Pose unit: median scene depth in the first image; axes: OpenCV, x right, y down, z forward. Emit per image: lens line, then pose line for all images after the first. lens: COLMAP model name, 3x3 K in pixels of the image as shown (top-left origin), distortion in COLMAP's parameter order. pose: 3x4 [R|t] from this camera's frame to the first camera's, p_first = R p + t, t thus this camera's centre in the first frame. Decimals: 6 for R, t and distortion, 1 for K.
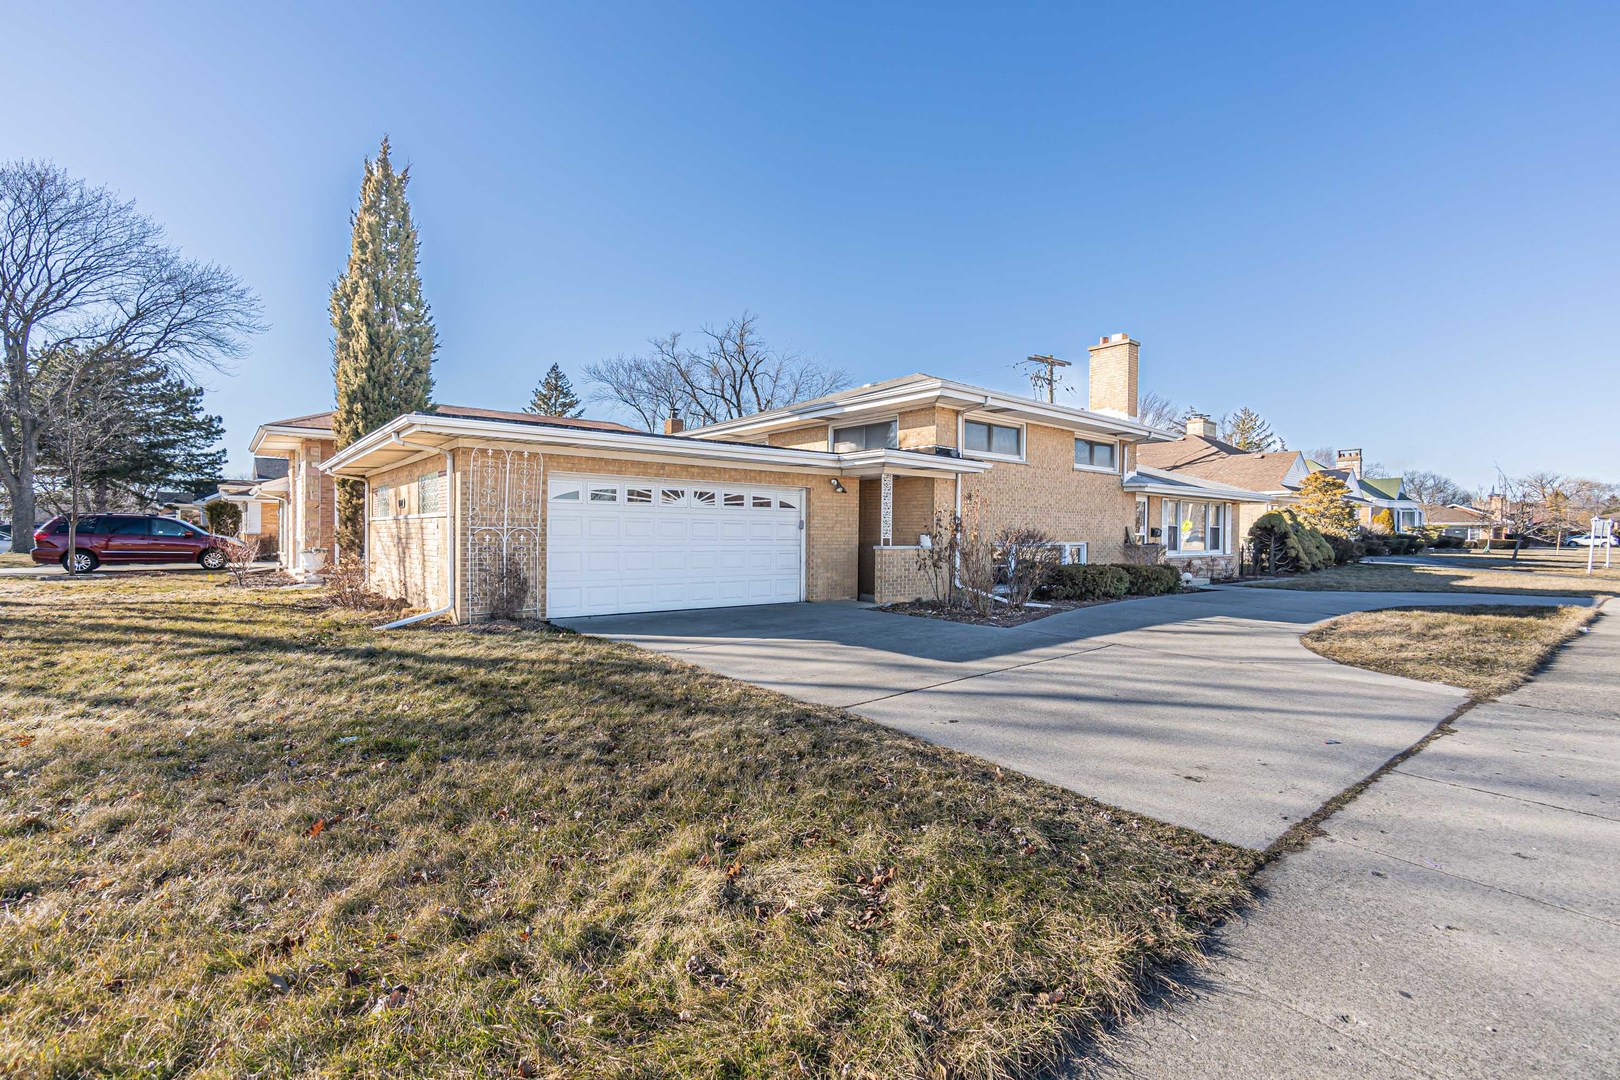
lens RADIAL K [[722.9, 0, 810.0], [0, 722.9, 540.0], [0, 0, 1]] dist [0.003132, -0.000010]
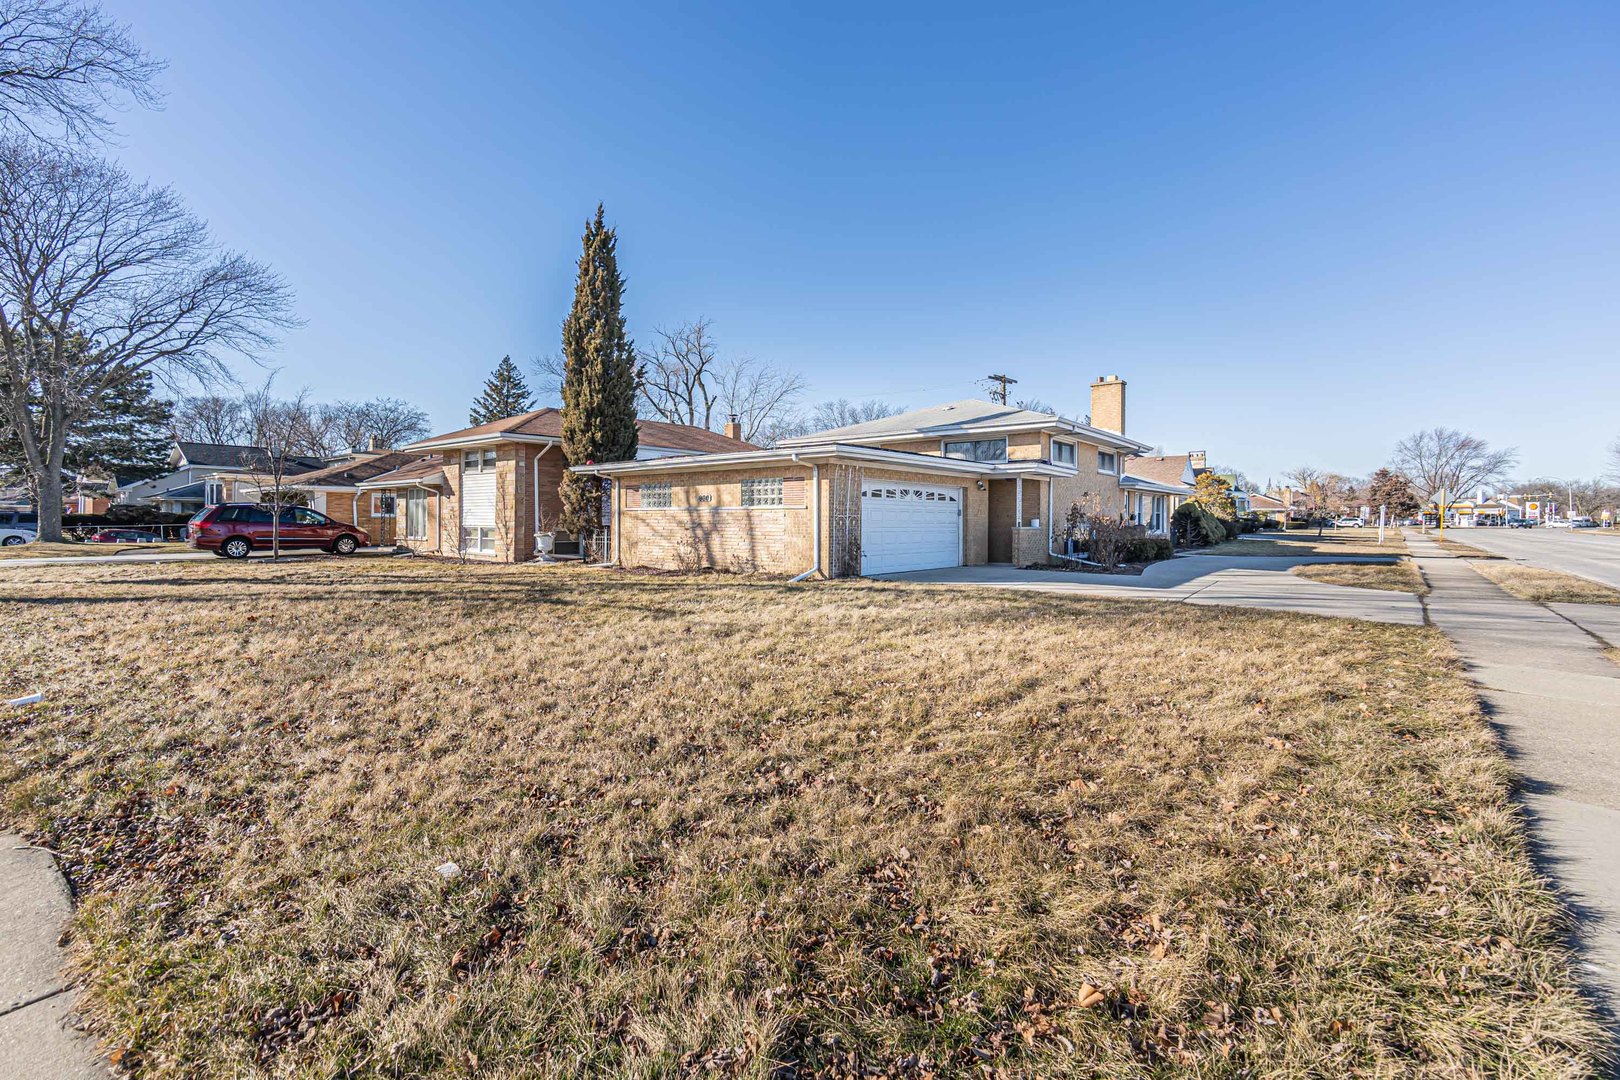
lens RADIAL K [[709.2, 0, 808.4], [0, 709.2, 525.6], [0, 0, 1]] dist [-0.001423, 0.000470]
pose [[0.982052, -0.006489, 0.188499, -0.469228], [0.006522, 0.999979, 0.000449, 0.001567], [-0.188498, 0.000788, 0.982073, -0.271552]]
